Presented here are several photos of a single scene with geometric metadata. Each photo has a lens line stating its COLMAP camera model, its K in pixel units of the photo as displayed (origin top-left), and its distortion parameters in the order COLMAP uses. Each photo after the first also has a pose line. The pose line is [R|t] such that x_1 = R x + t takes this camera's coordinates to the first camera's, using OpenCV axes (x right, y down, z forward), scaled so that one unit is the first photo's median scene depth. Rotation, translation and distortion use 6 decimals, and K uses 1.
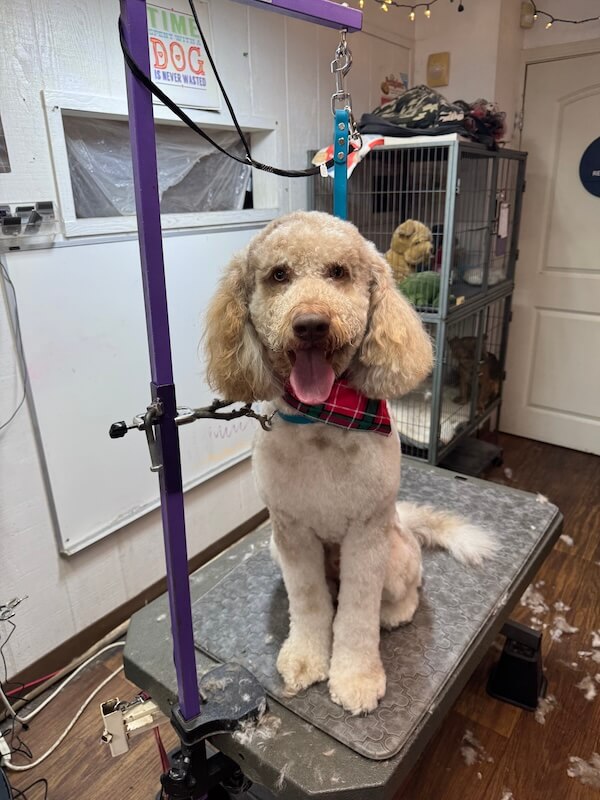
lens RADIAL K [[591.2, 0, 299.3], [0, 591.2, 408.8], [0, 0, 1]] dist [-0.004688, -0.007876]
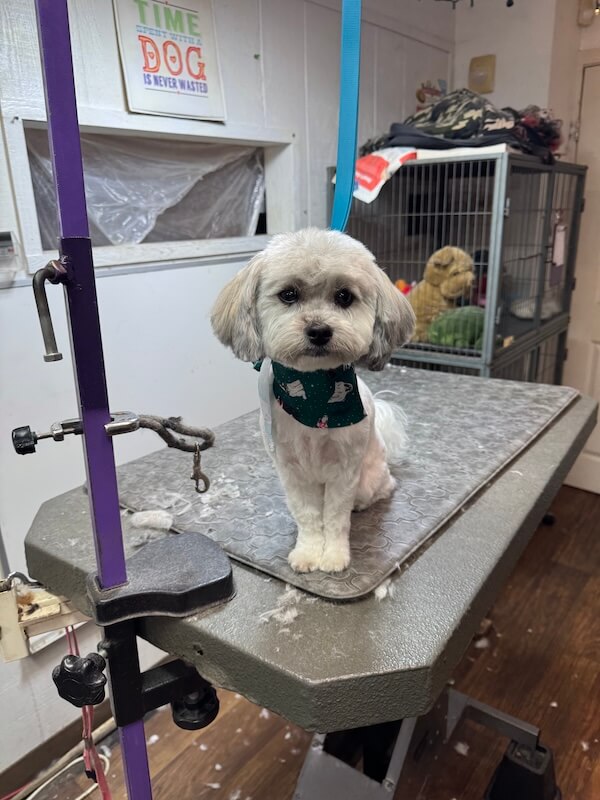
lens RADIAL K [[603.7, 0, 297.8], [0, 603.7, 410.5], [0, 0, 1]] dist [0.018345, -0.027924]
pose [[0.998731, 0.007447, -0.049807, 0.018092], [-0.008962, 0.999502, -0.030262, -0.057740], [0.049556, 0.030670, 0.998300, 0.133060]]
